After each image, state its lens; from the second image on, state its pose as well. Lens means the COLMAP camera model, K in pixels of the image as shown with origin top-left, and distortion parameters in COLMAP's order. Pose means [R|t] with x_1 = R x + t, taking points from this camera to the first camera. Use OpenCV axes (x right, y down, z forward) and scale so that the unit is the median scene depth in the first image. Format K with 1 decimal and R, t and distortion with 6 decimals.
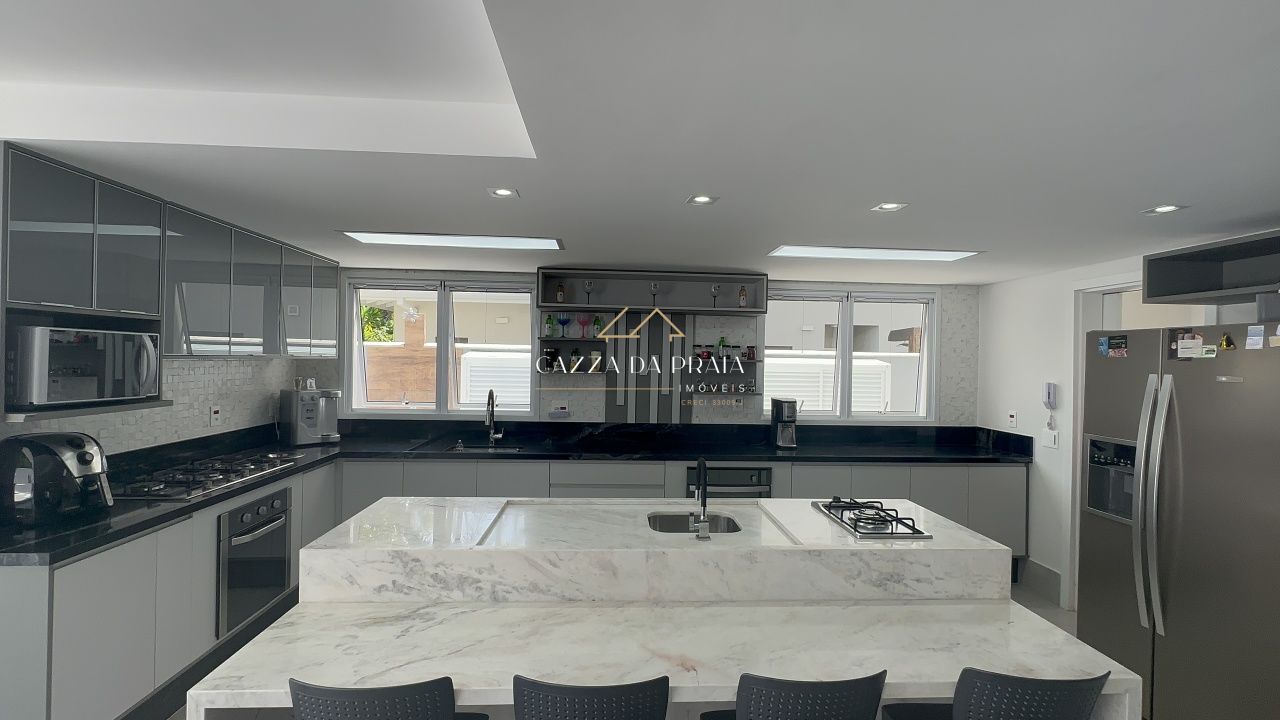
lens RADIAL K [[553.3, 0, 640.0], [0, 553.3, 360.0], [0, 0, 1]] dist [0.000858, 0.000302]
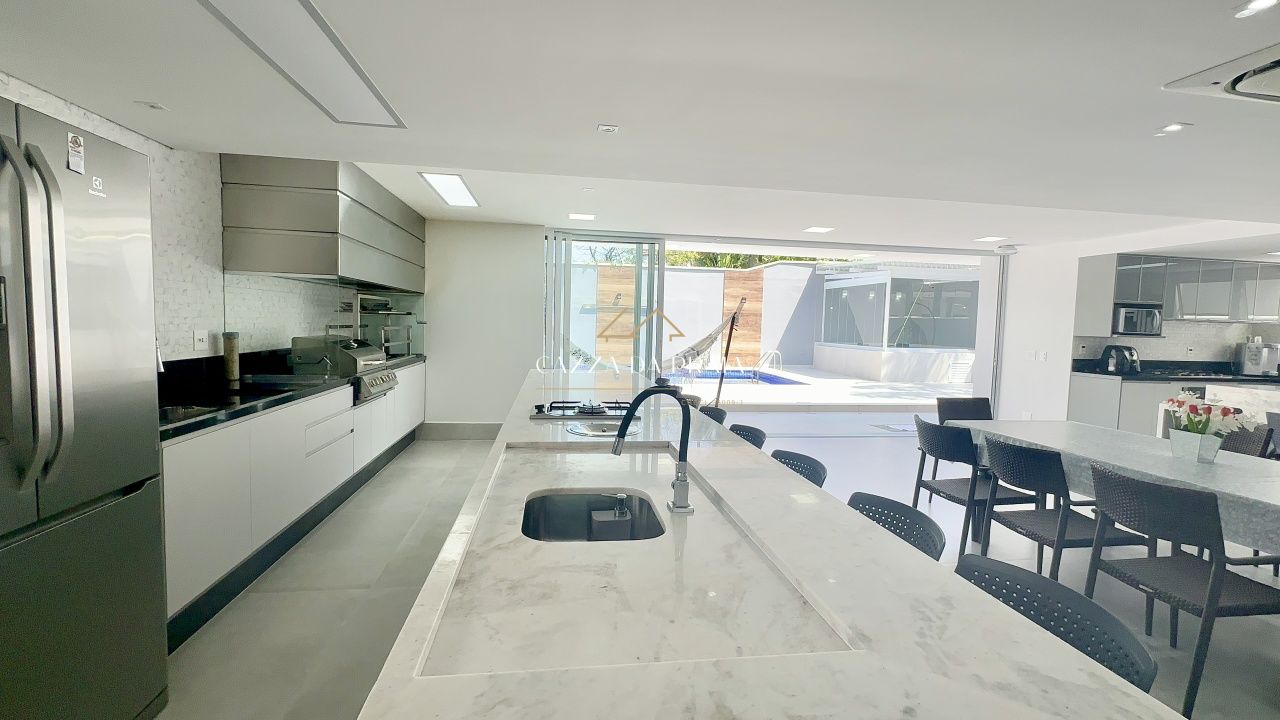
lens RADIAL K [[562.6, 0, 640.0], [0, 562.6, 360.0], [0, 0, 1]] dist [-0.000353, -0.000002]
pose [[0.092596, 0.044514, -0.994708, 1.581437], [-0.026338, 0.998760, 0.042244, 0.144630], [0.995355, 0.022287, 0.093654, -1.721885]]
